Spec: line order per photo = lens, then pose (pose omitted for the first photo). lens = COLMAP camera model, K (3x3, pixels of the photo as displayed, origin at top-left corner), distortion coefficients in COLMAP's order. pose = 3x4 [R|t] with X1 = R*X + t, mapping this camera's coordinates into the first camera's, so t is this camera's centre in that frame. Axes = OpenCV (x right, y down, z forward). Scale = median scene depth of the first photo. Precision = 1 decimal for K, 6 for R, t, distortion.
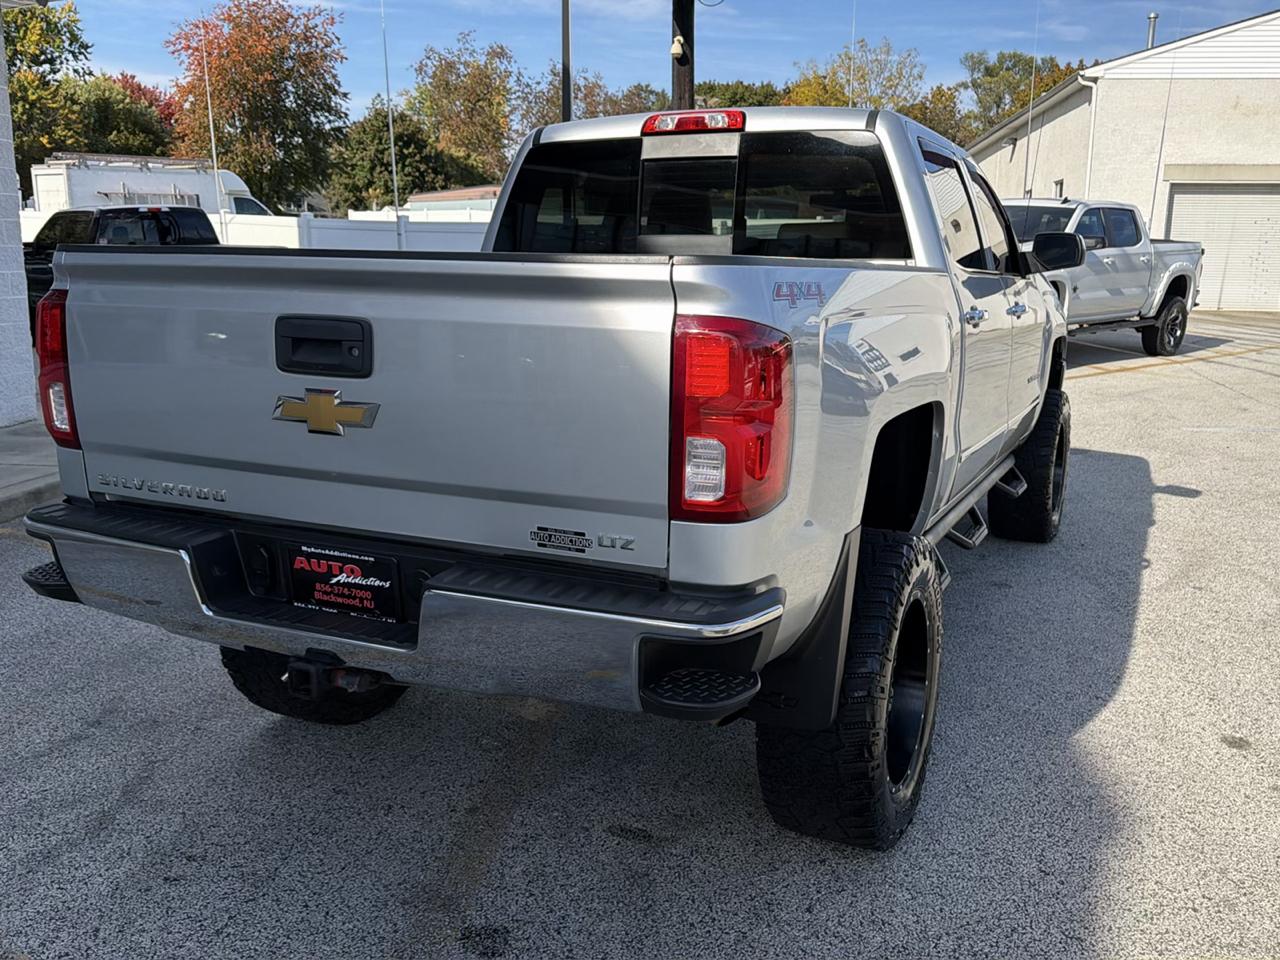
lens RADIAL K [[1152.2, 0, 644.3], [0, 1152.2, 479.4], [0, 0, 1]] dist [0.096563, -0.166288]
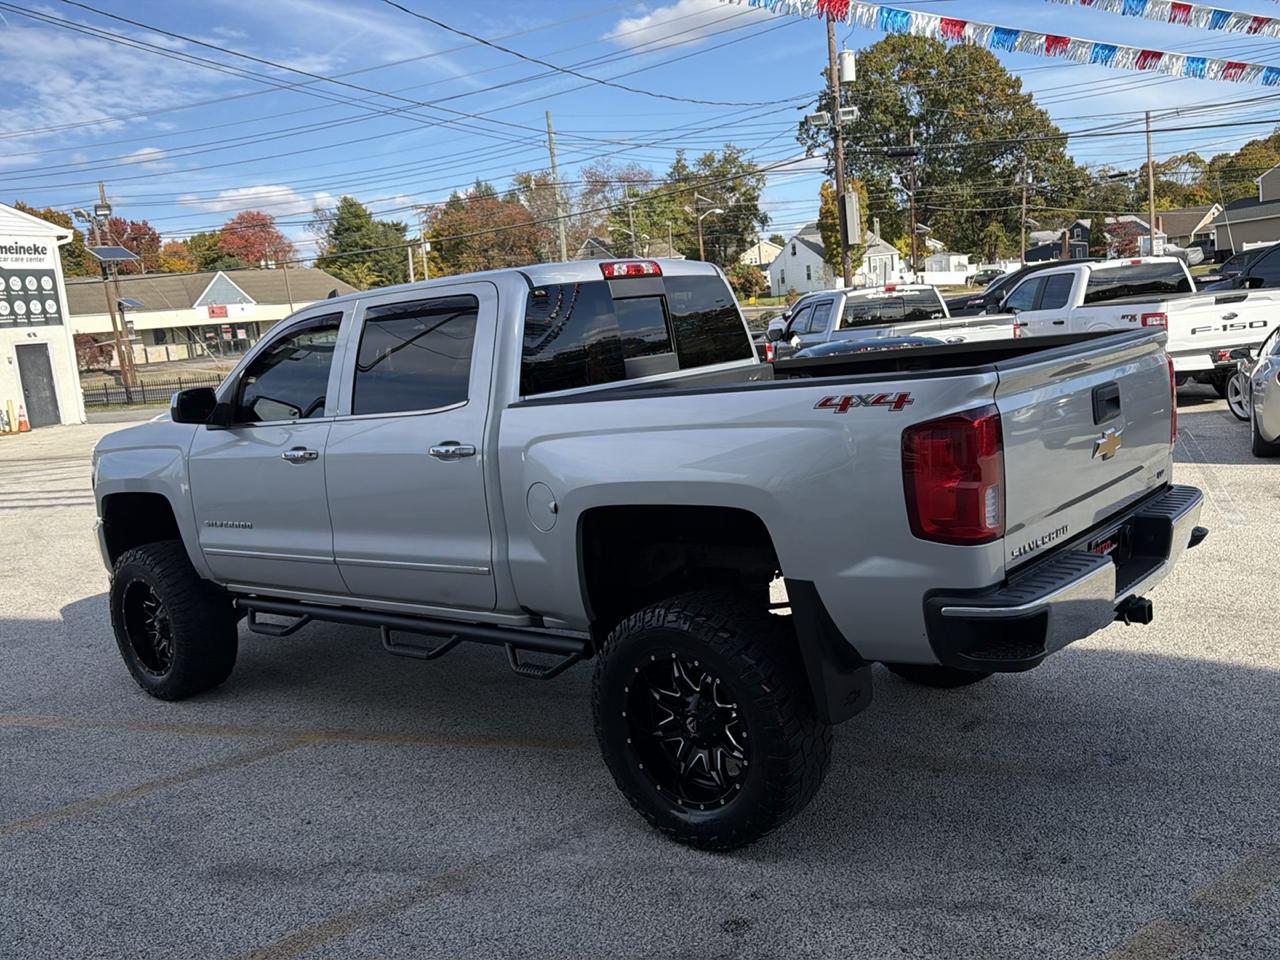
lens RADIAL K [[1140.9, 0, 645.0], [0, 1140.9, 485.5], [0, 0, 1]] dist [0.154709, -0.258741]
pose [[0.243652, -0.174778, 0.953984, -0.190371], [0.284319, 0.953285, 0.102034, -0.033740], [-0.927252, 0.246375, 0.281963, 0.113260]]
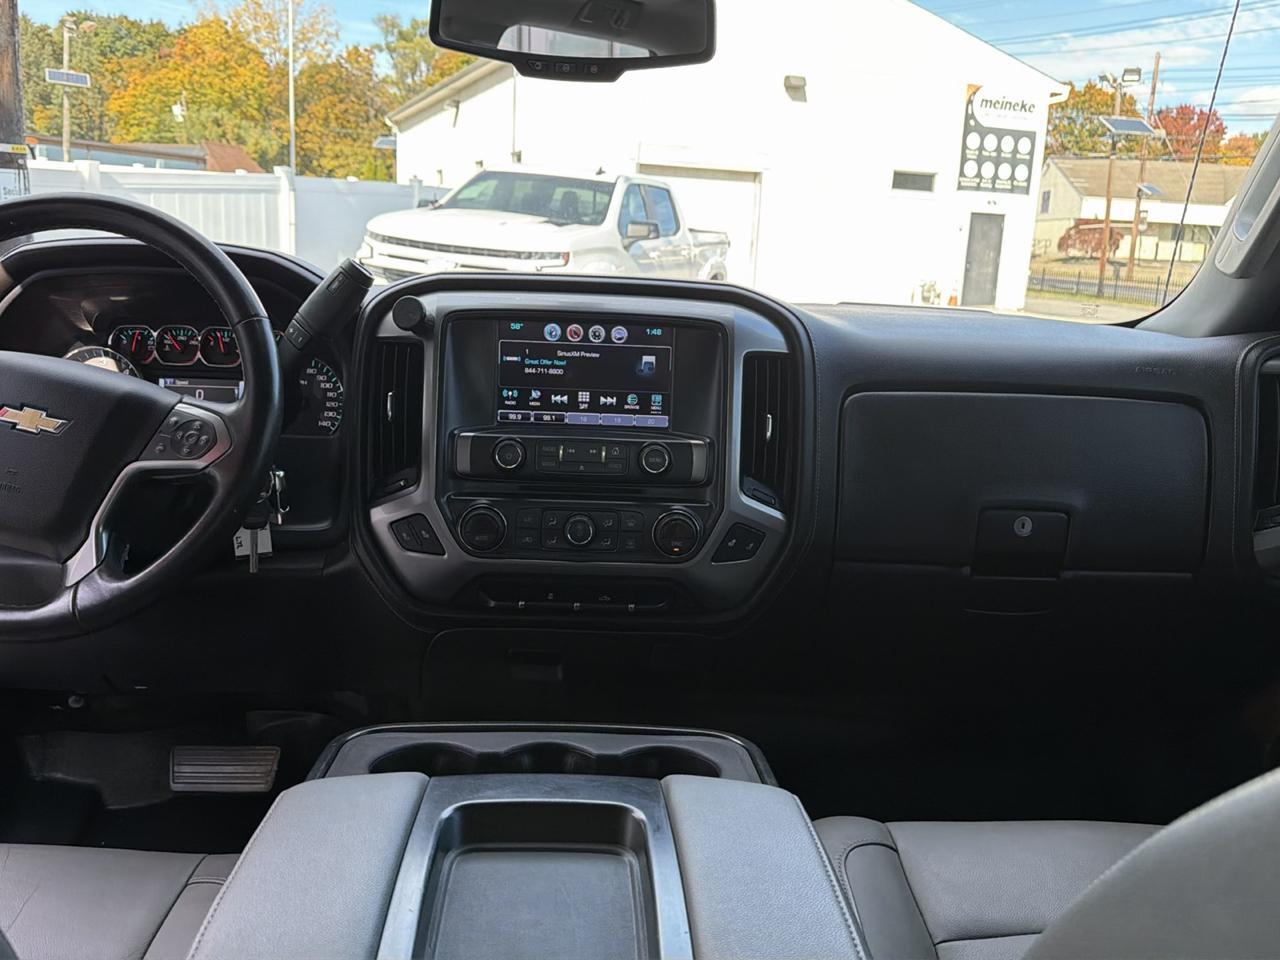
lens RADIAL K [[1154.8, 0, 649.7], [0, 1154.8, 488.1], [0, 0, 1]] dist [0.001513, -0.021894]
pose [[0.882924, -0.066657, 0.464760, 0.021953], [0.050227, 0.997600, 0.047660, -0.040507], [-0.466821, -0.018737, 0.884153, 0.191028]]
